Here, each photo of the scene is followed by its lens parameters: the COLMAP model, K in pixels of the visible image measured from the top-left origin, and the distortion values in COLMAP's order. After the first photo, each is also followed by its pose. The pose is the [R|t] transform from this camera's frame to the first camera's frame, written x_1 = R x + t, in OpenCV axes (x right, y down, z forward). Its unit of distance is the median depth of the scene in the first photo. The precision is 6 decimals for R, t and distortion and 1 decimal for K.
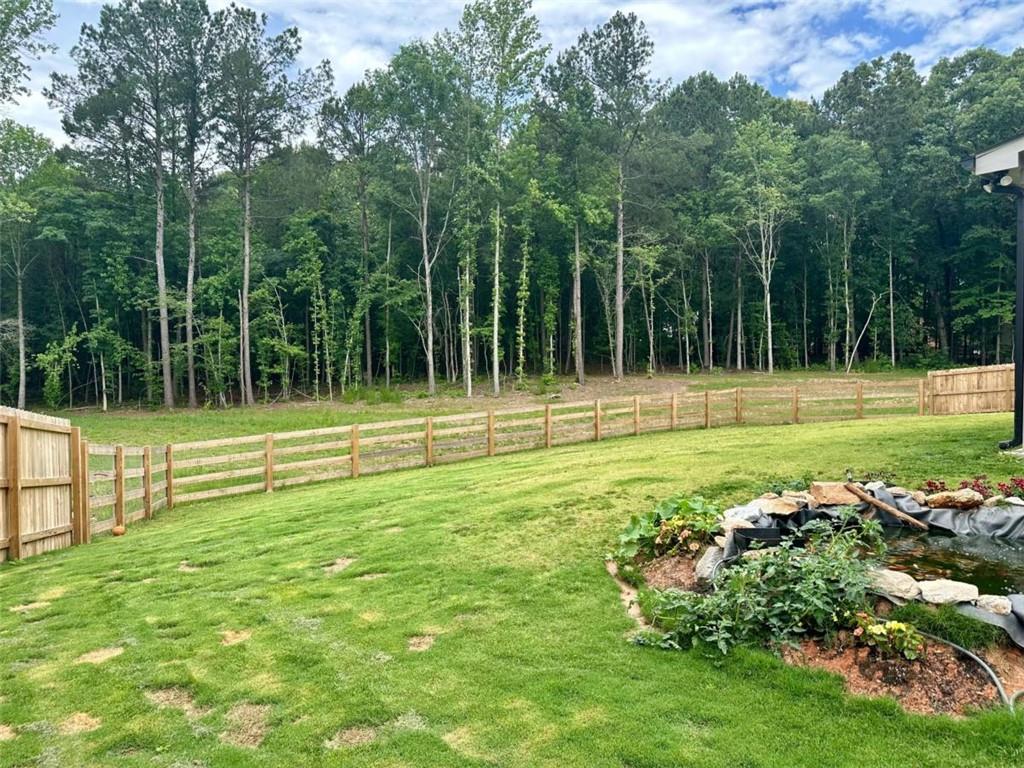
lens RADIAL K [[712.6, 0, 504.7], [0, 712.6, 410.0], [0, 0, 1]] dist [0.045320, -0.022903]
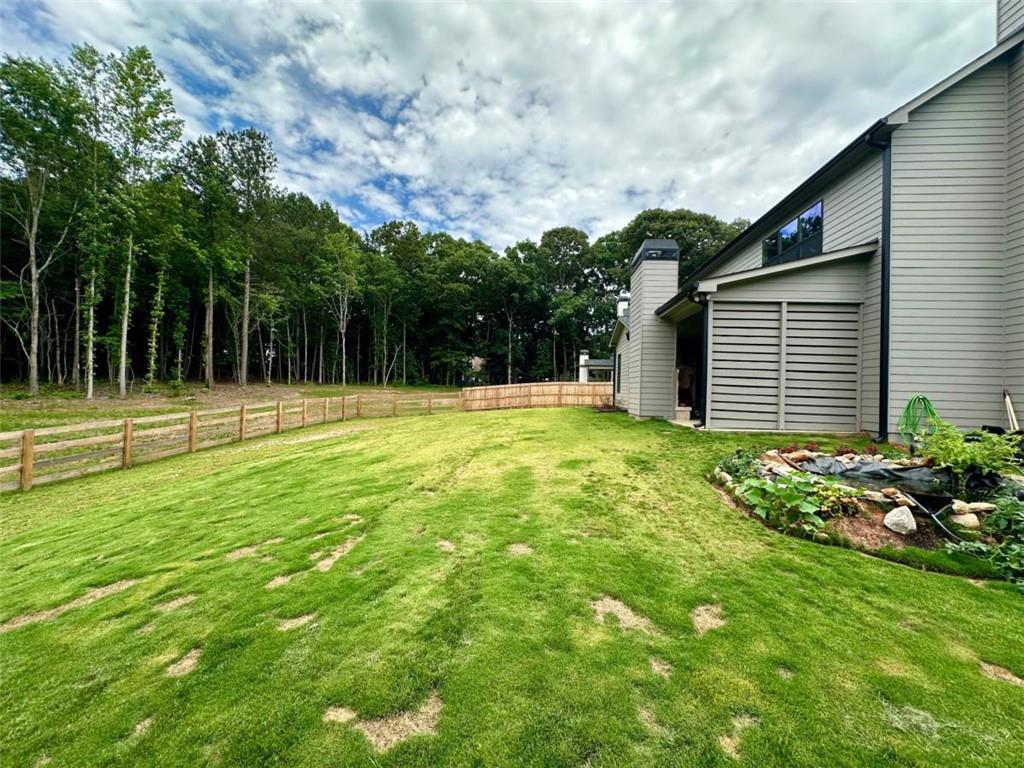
lens RADIAL K [[410.9, 0, 510.6], [0, 410.9, 385.8], [0, 0, 1]] dist [-0.001924, 0.000923]
pose [[0.667933, 0.033434, 0.743470, -0.084080], [0.007081, 0.998660, -0.051271, -0.001189], [-0.744188, 0.039510, 0.666801, 0.101242]]
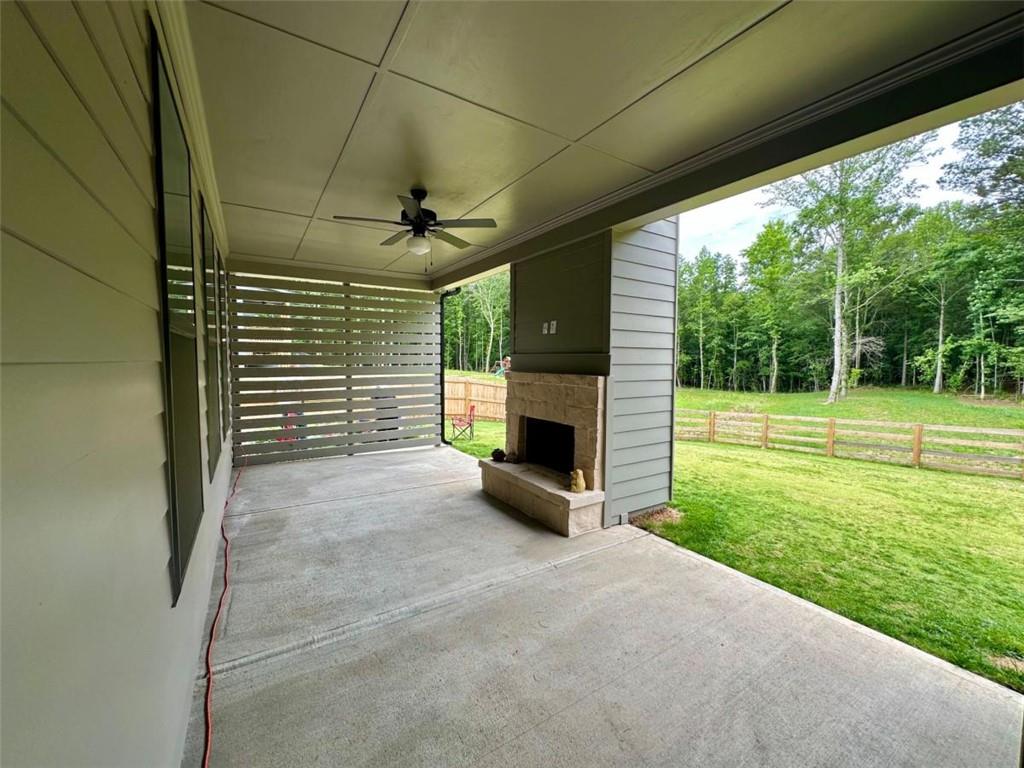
lens RADIAL K [[410.9, 0, 507.7], [0, 410.9, 382.2], [0, 0, 1]] dist [-0.001924, 0.000923]
pose [[-0.057940, 0.055605, -0.996770, 0.256642], [-0.060441, 0.996421, 0.059099, -0.022569], [0.996489, 0.063670, -0.054372, 0.180260]]
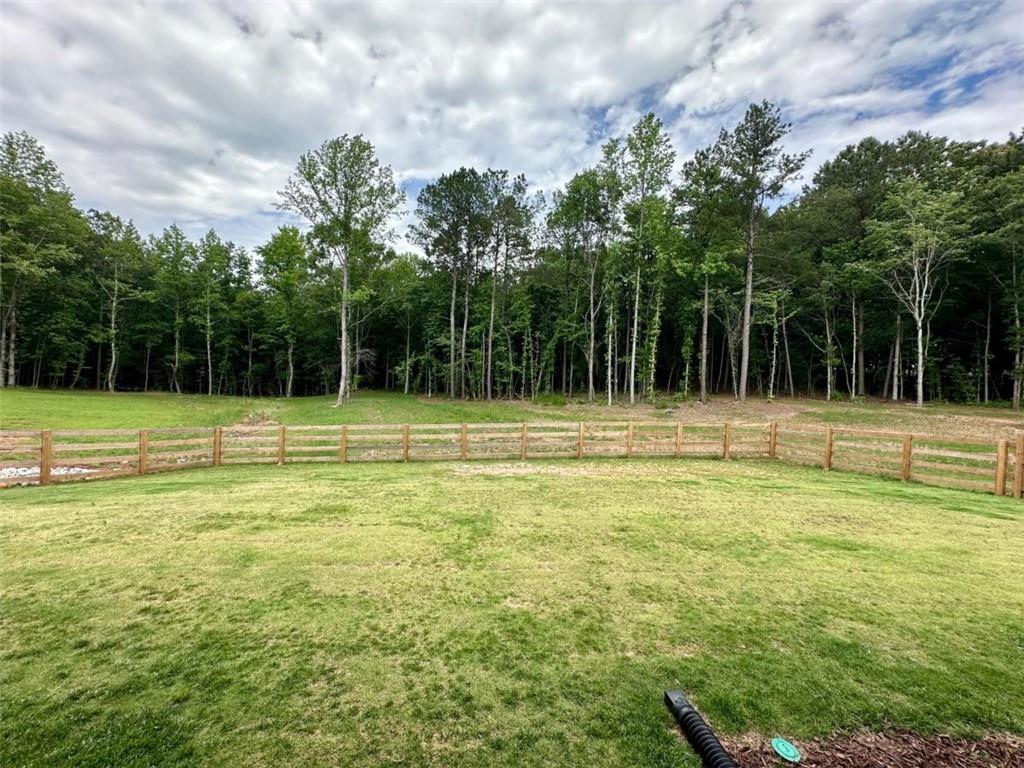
lens RADIAL K [[410.9, 0, 510.7], [0, 410.9, 384.2], [0, 0, 1]] dist [-0.001924, 0.000923]
pose [[0.846062, 0.052254, -0.530518, 0.203207], [-0.075925, 0.996851, -0.022898, -0.026895], [0.527650, 0.059653, 0.847365, 0.209658]]
